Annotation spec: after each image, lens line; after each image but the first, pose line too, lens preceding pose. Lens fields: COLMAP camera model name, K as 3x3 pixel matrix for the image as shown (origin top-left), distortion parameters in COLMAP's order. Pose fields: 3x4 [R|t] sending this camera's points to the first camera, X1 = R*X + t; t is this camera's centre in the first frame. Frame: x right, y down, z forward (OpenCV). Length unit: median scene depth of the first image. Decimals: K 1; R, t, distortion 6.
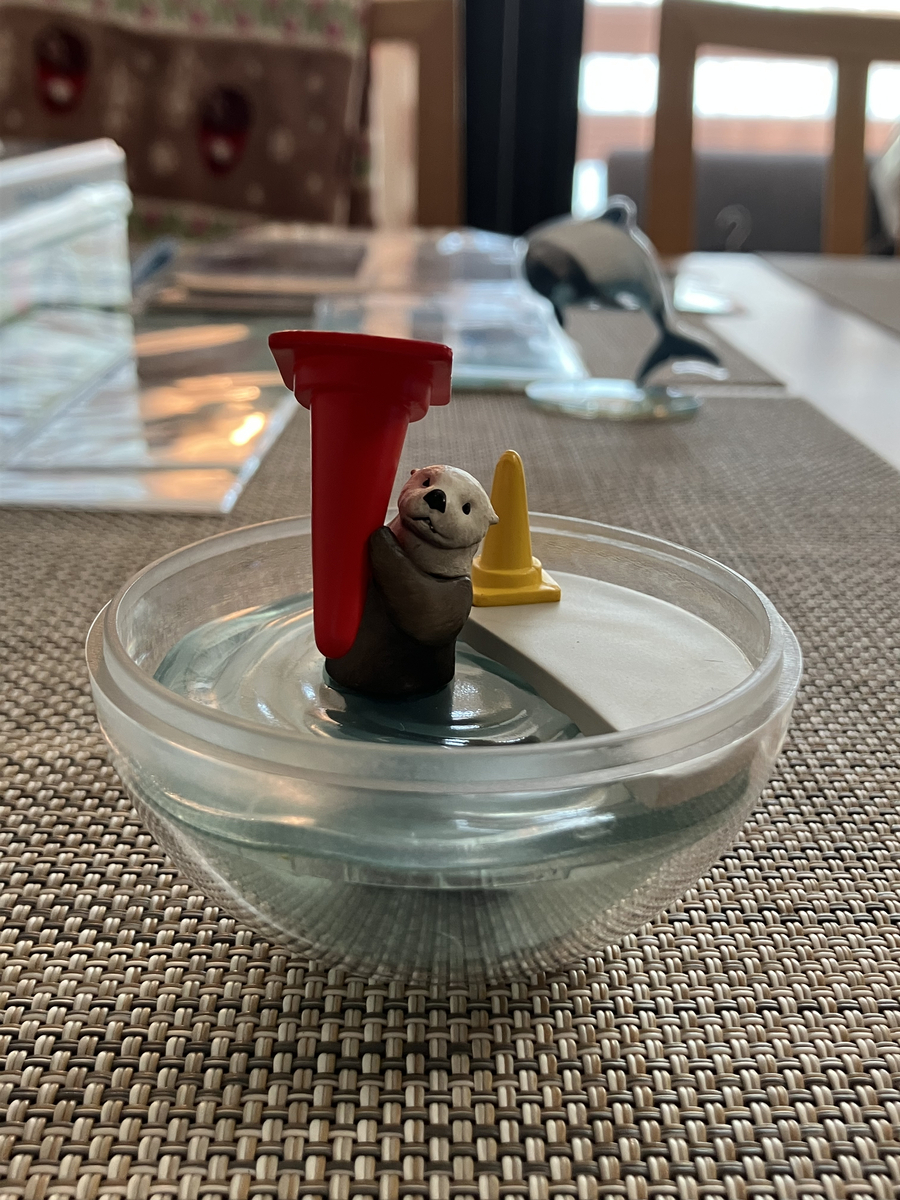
lens RADIAL K [[1166.9, 0, 456.0], [0, 1166.9, 596.1], [0, 0, 1]] dist [-0.052608, 0.000000]
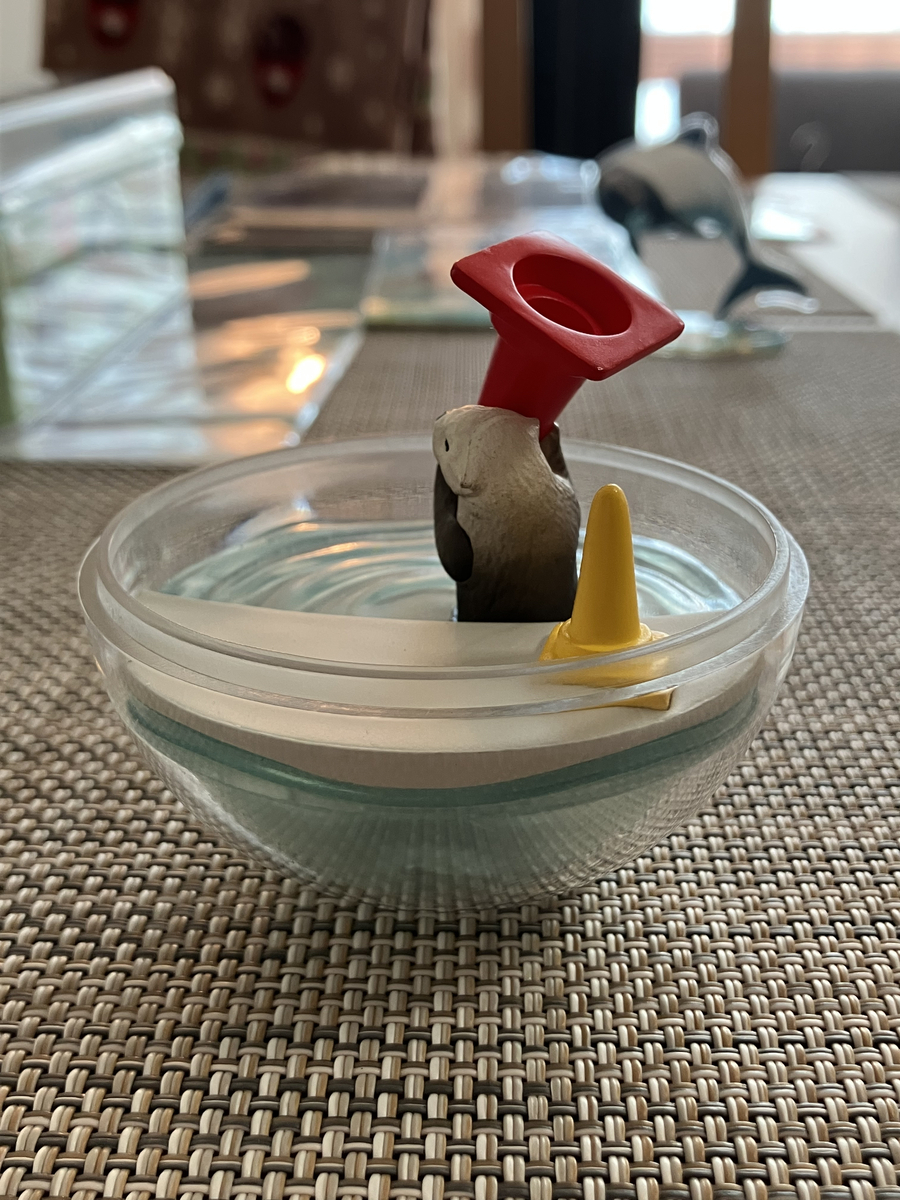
lens RADIAL K [[1166.9, 0, 447.1], [0, 1166.9, 606.6], [0, 0, 1]] dist [-0.052608, 0.000000]
pose [[0.997910, -0.003397, -0.064529, -0.005855], [0.007449, 0.998008, 0.062653, -0.028046], [0.064188, -0.063003, 0.995947, 0.109973]]
